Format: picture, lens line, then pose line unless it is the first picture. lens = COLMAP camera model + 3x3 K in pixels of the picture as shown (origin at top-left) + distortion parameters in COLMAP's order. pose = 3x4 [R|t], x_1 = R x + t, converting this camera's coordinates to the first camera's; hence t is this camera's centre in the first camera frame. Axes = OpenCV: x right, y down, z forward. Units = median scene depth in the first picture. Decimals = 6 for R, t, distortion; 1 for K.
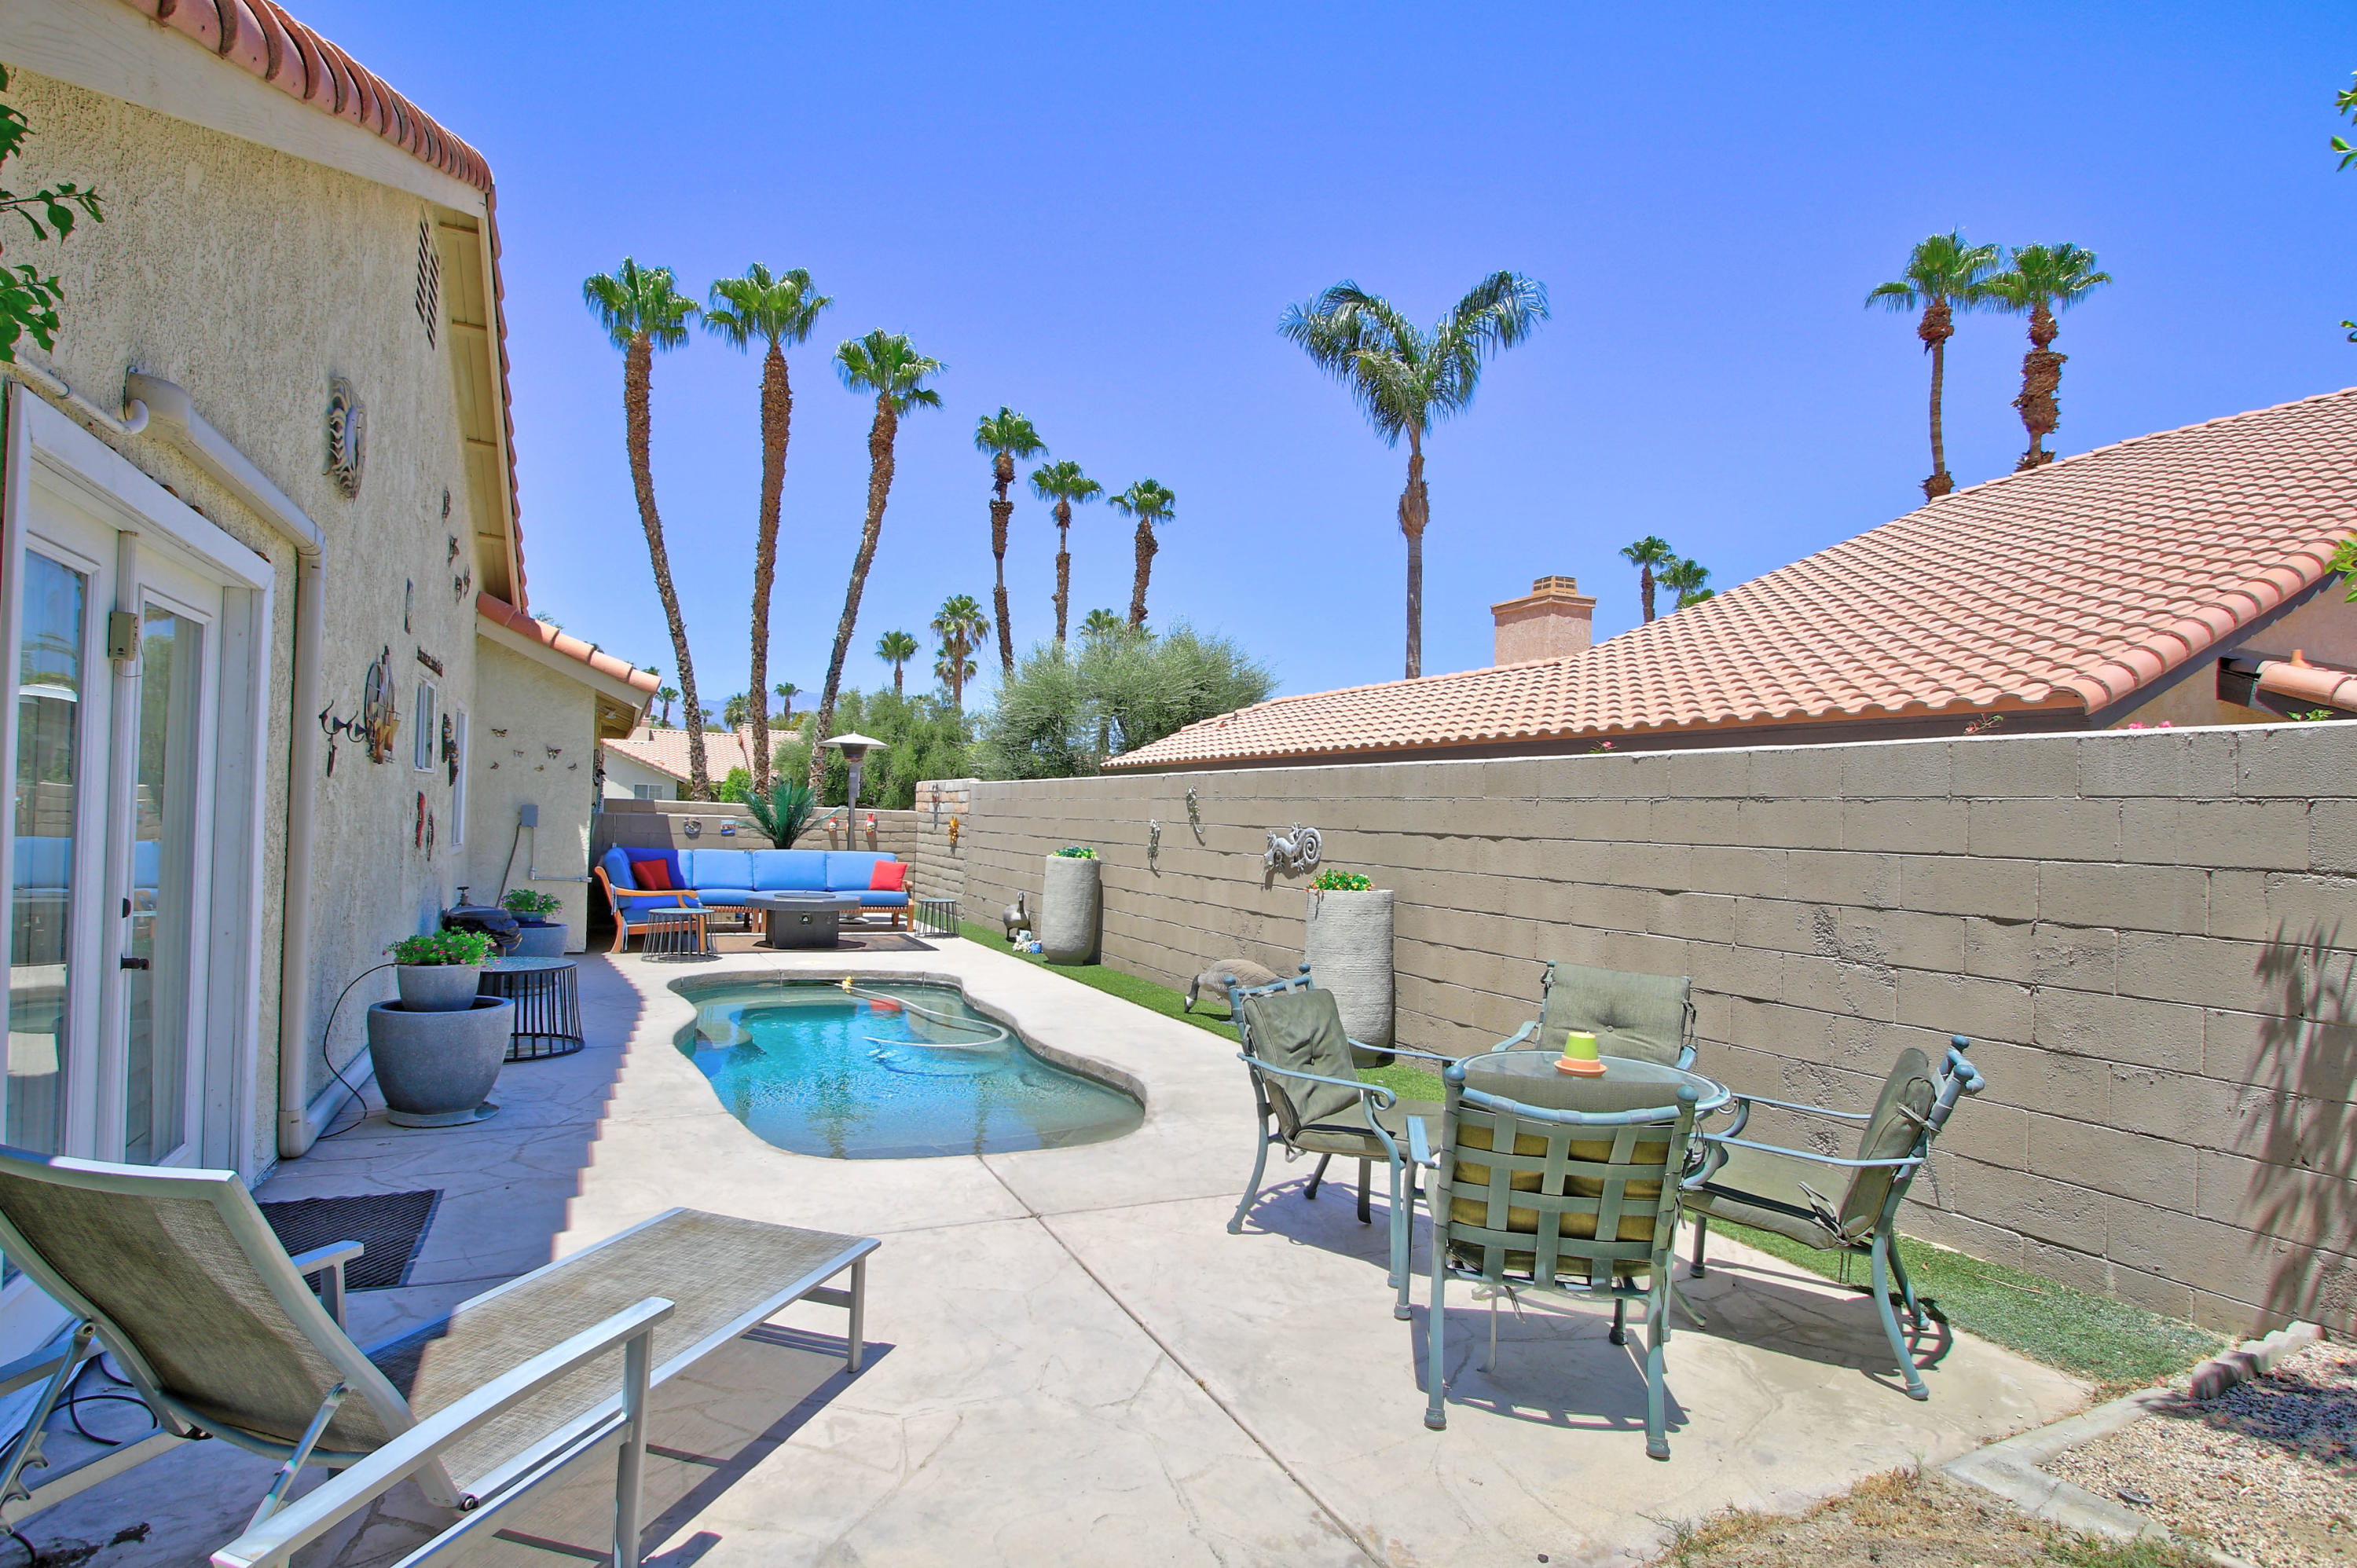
lens RADIAL K [[1156.7, 0, 1169.3], [0, 1156.7, 802.4], [0, 0, 1]] dist [-0.019772, 0.007994]
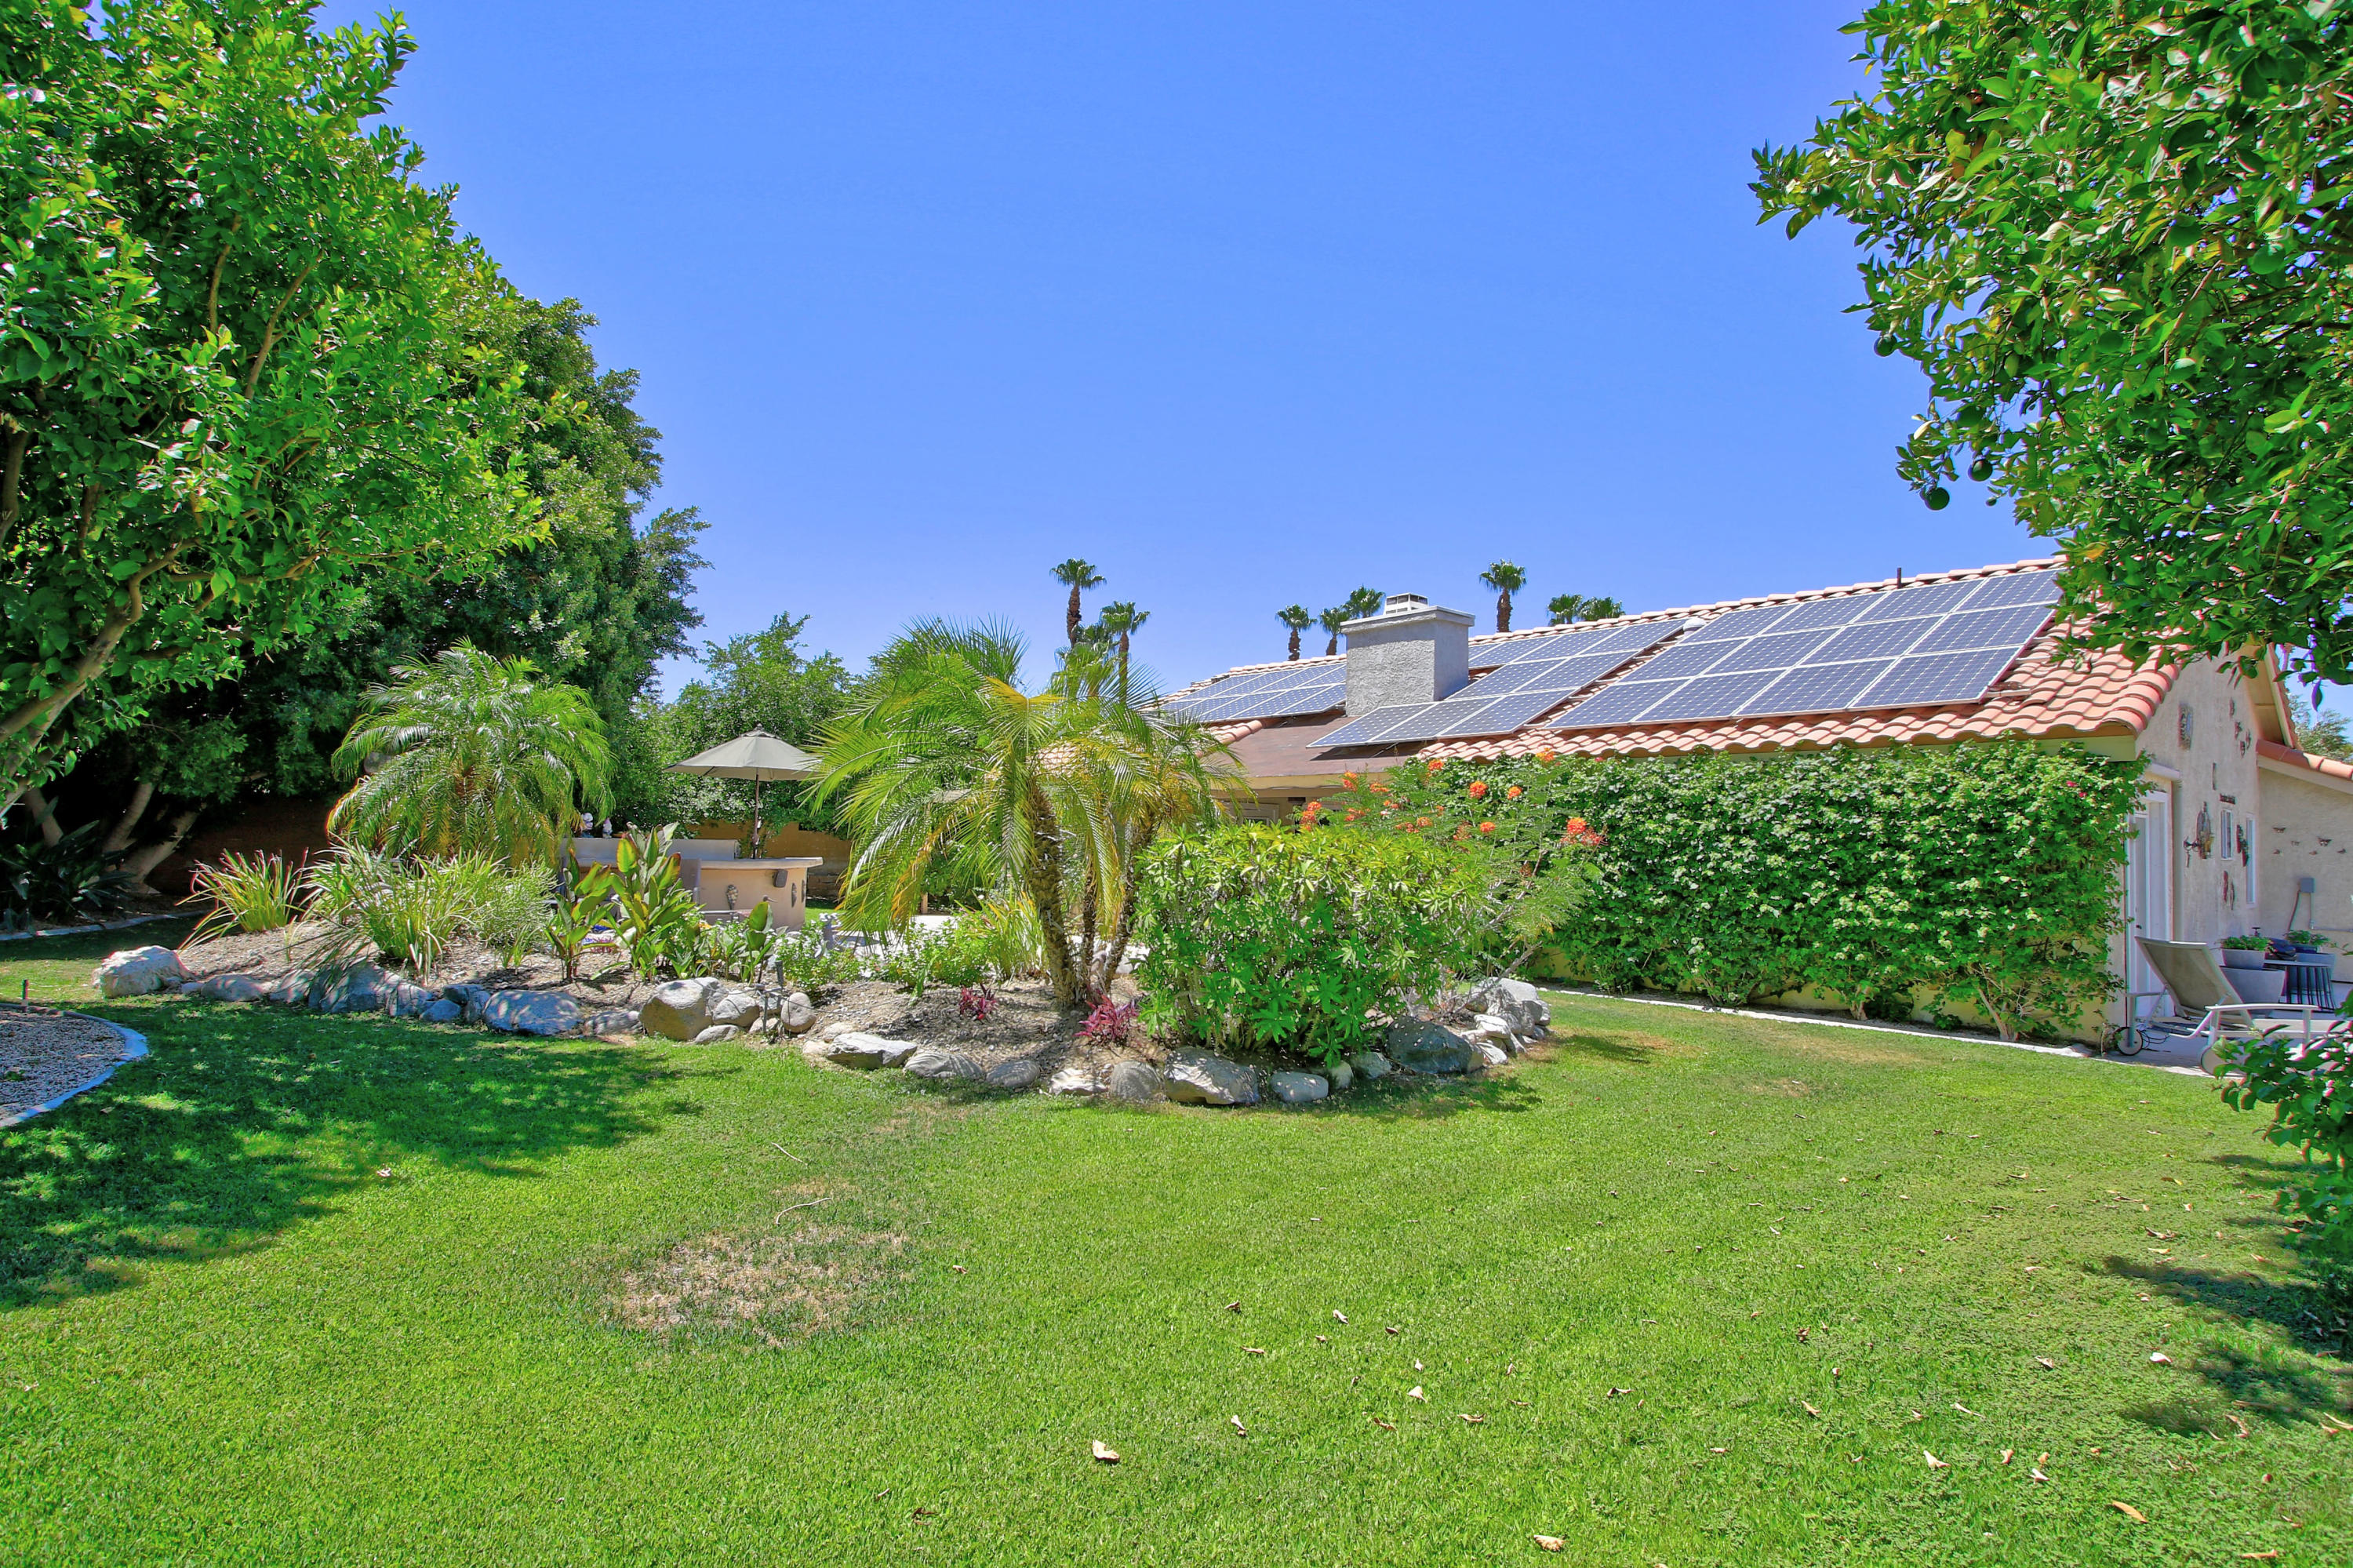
lens RADIAL K [[1180.4, 0, 1174.1], [0, 1180.4, 808.1], [0, 0, 1]] dist [-0.011487, -0.000110]
pose [[0.267770, -0.056865, -0.961803, 0.202378], [0.003107, 0.998303, -0.058158, -0.001907], [0.963478, 0.012585, 0.267492, -0.323807]]
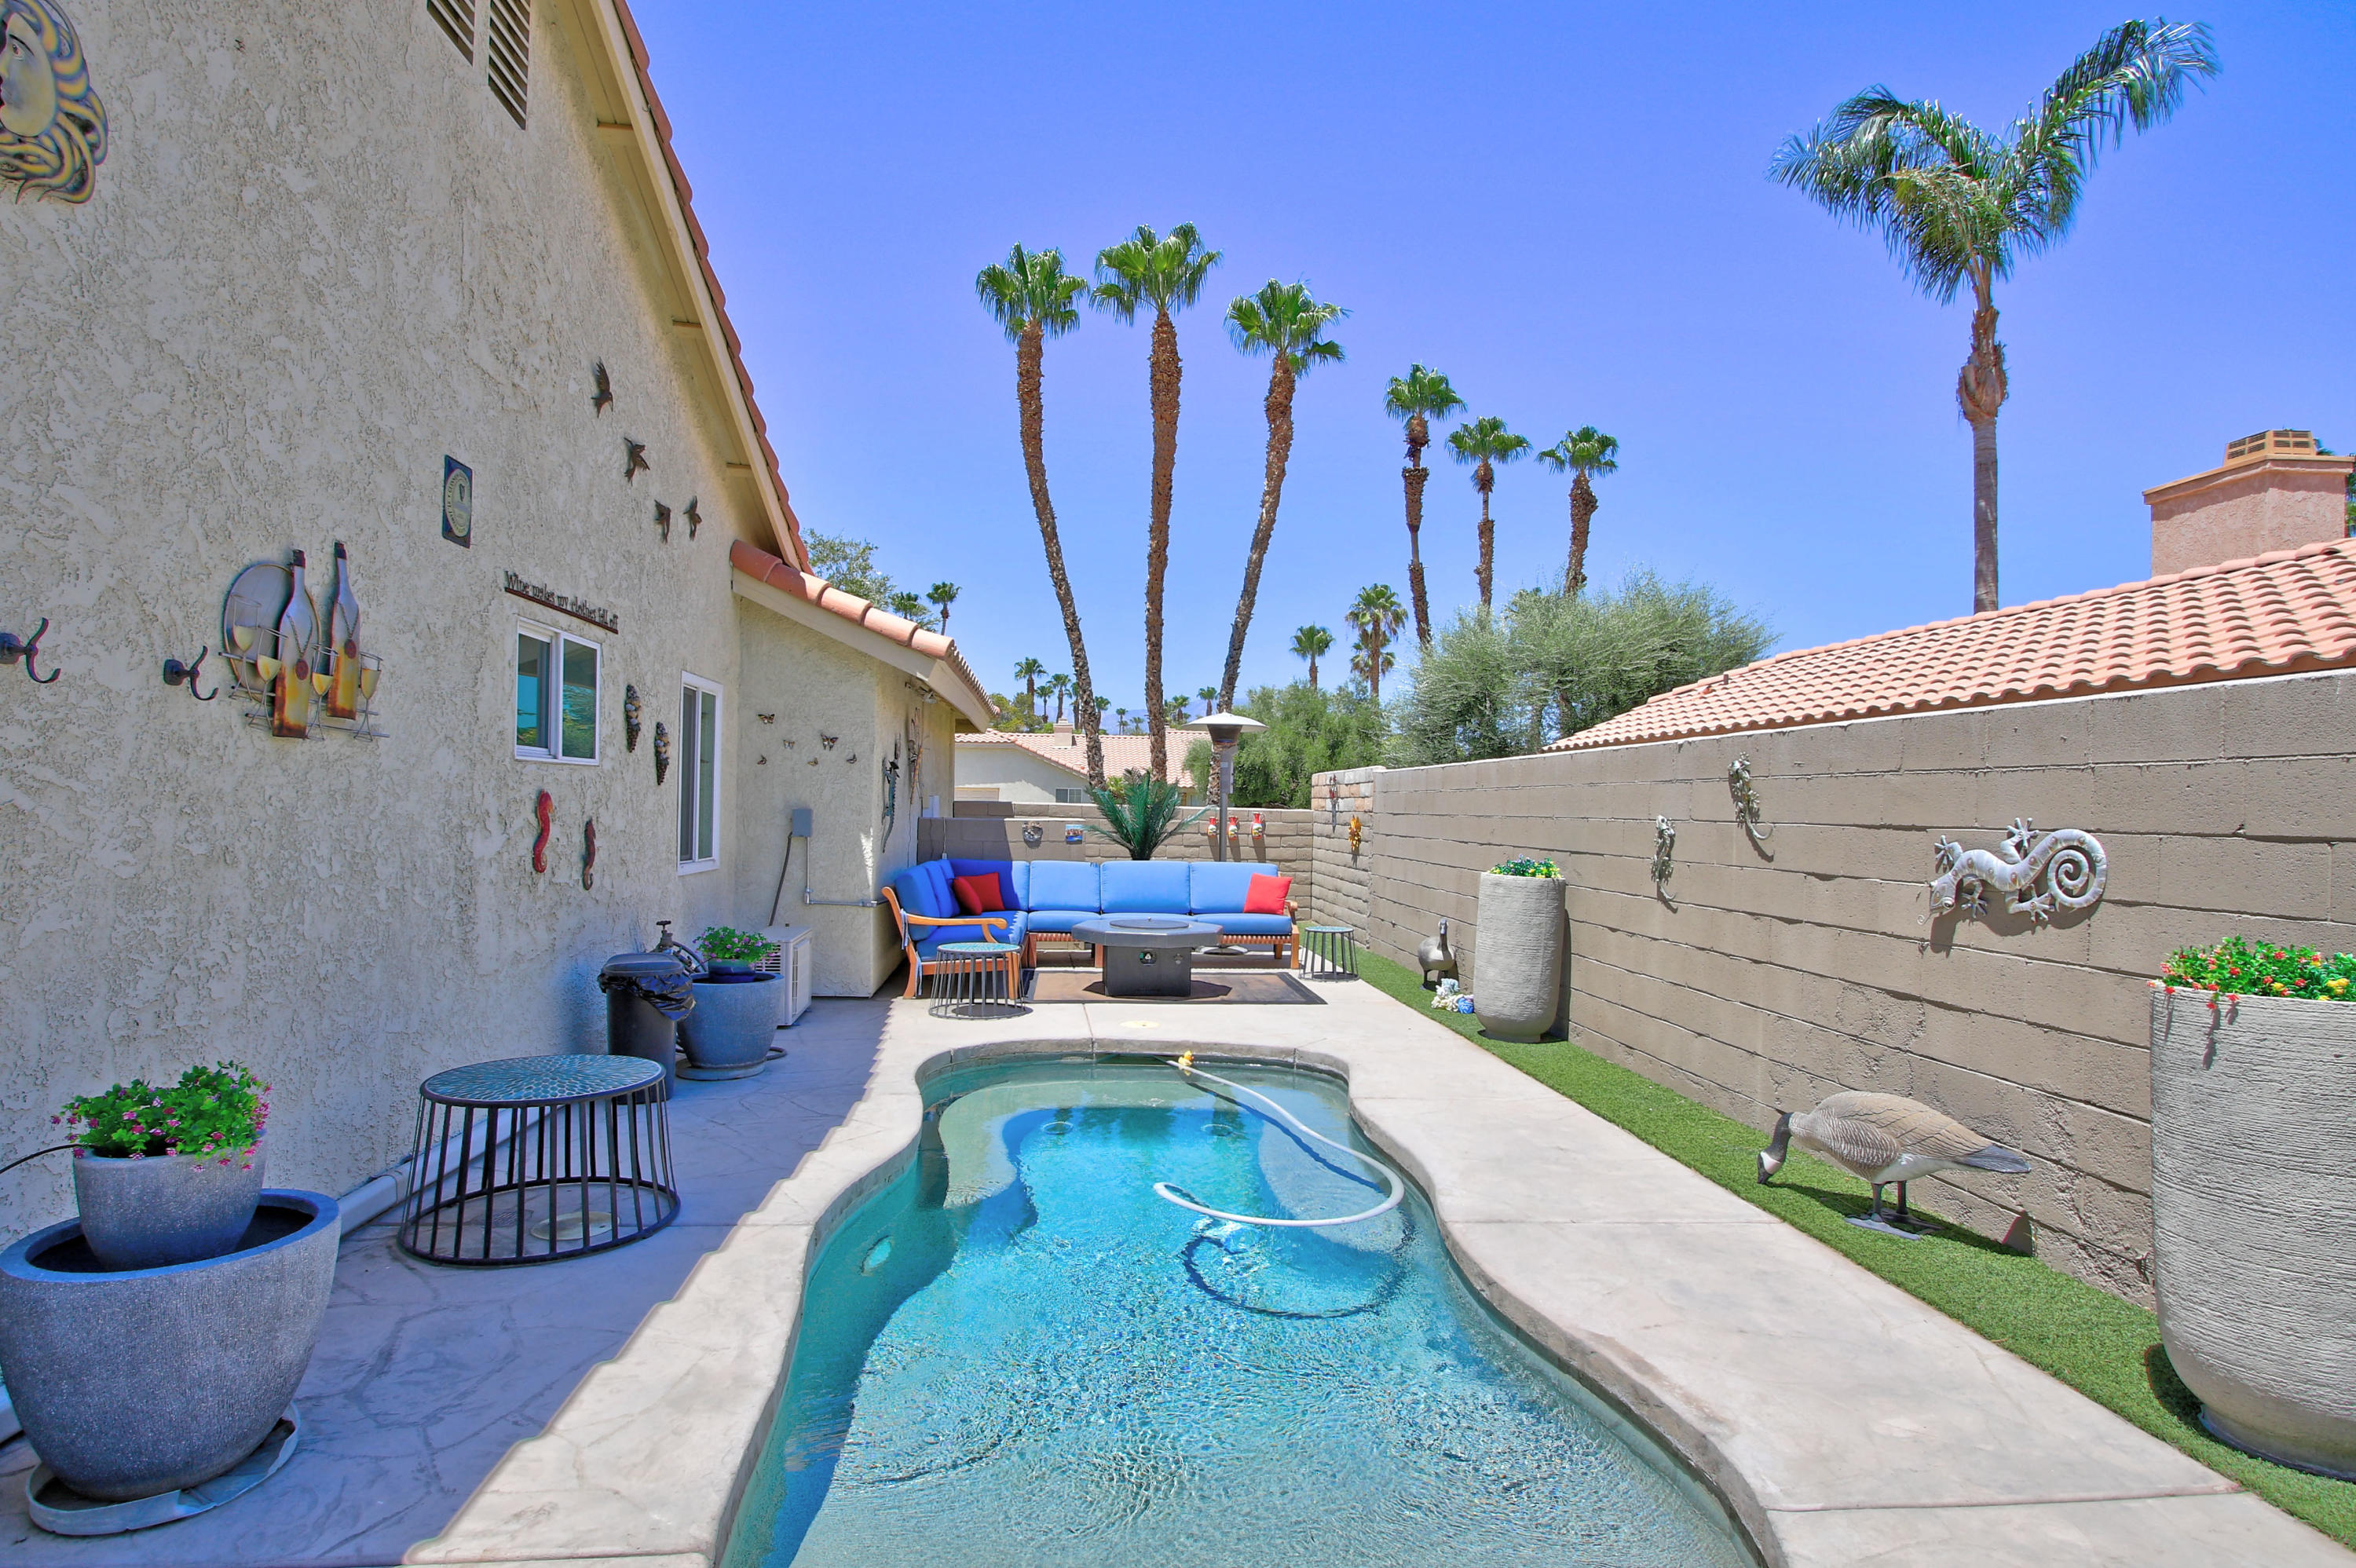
lens RADIAL K [[1156.1, 0, 1168.8], [0, 1156.1, 802.4], [0, 0, 1]] dist [-0.019772, 0.007994]
pose [[0.934859, -0.018293, -0.354548, -0.016765], [0.018657, 0.999823, -0.002391, 0.001742], [0.354529, -0.004380, 0.935035, 0.141634]]
